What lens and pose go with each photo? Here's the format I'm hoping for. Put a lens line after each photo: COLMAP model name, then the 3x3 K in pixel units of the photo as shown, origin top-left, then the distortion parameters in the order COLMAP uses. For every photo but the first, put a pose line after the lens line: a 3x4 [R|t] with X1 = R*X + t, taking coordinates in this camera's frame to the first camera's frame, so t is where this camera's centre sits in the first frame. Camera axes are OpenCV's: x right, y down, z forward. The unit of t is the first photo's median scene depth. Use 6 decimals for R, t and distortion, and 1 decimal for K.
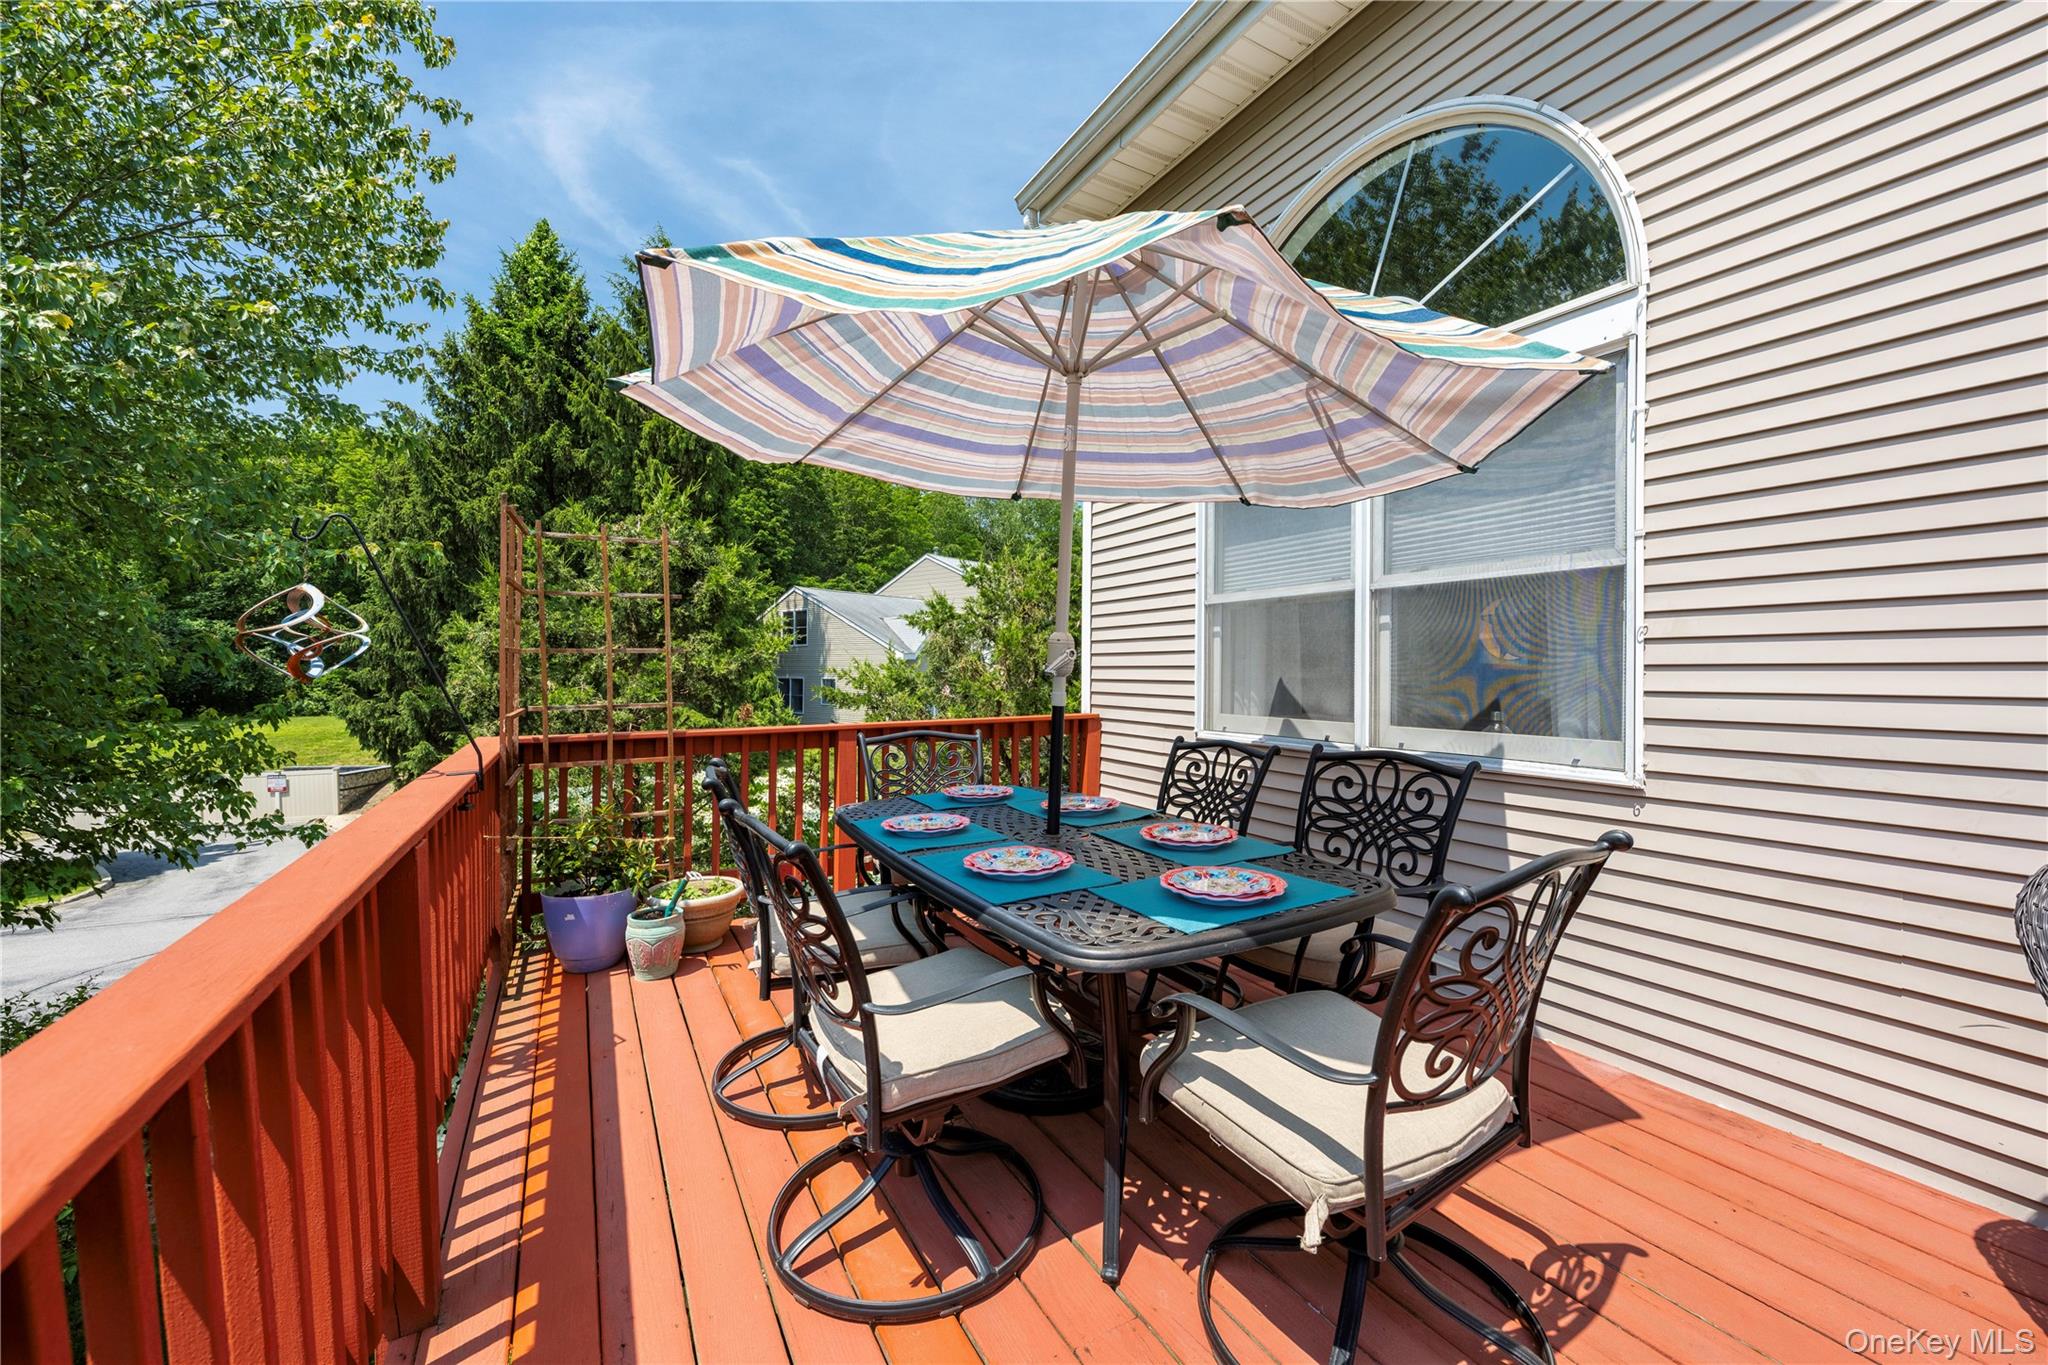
lens RADIAL K [[821.8, 0, 1022.4], [0, 821.8, 679.3], [0, 0, 1]] dist [0.000458, 0.000266]
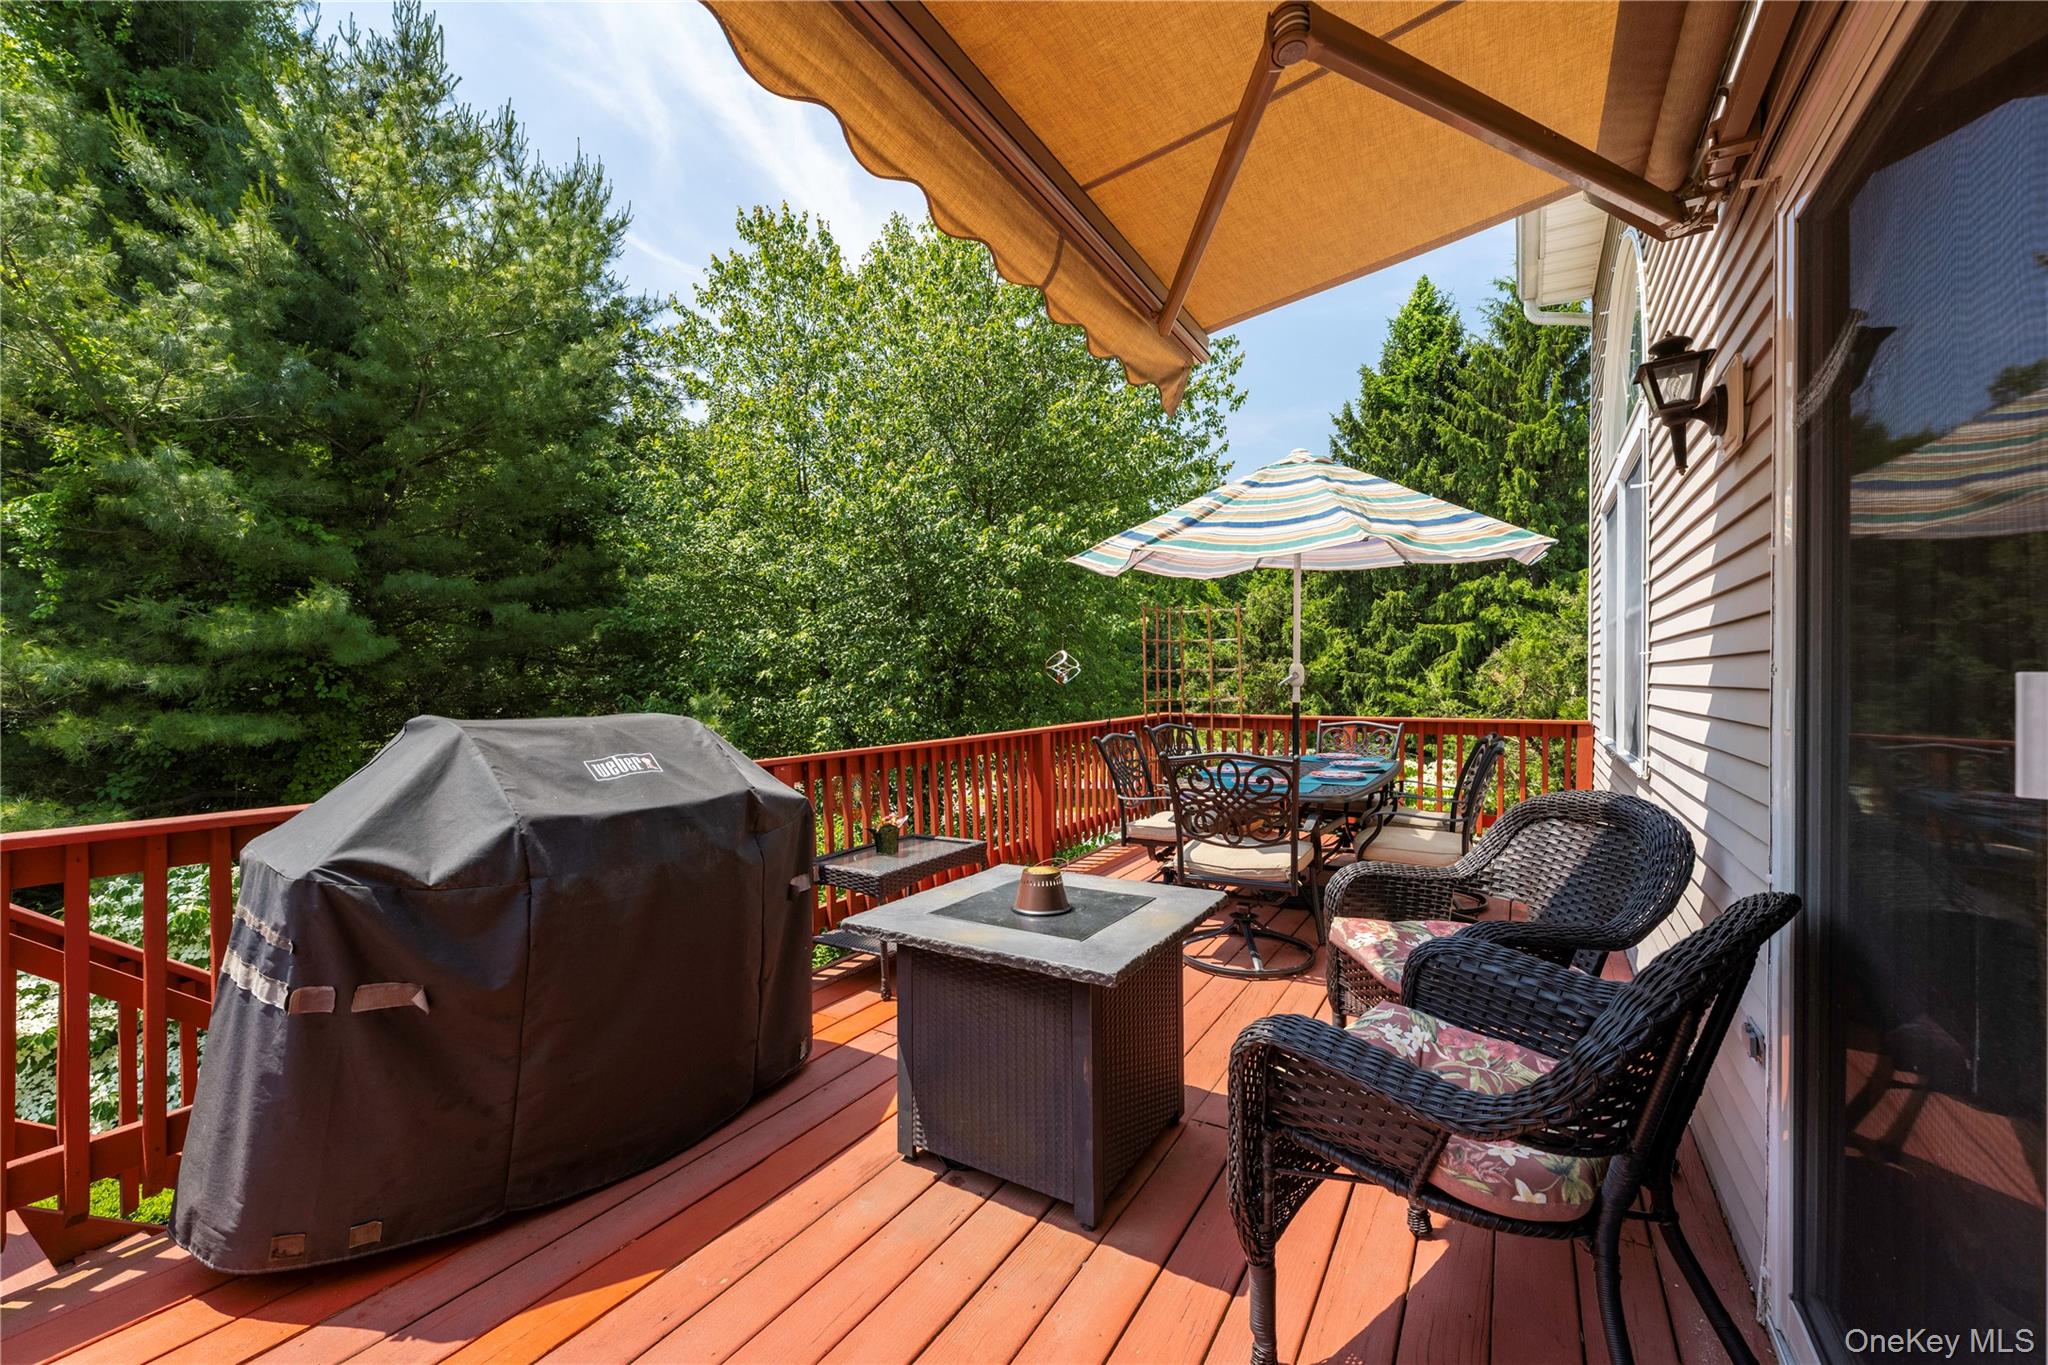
lens RADIAL K [[821.8, 0, 1023.0], [0, 821.8, 680.6], [0, 0, 1]] dist [0.000458, 0.000266]
pose [[0.509127, 0.004456, -0.860680, 0.115769], [-0.008246, 0.999966, 0.000299, -0.000811], [0.860652, 0.006945, 0.509146, -0.042722]]
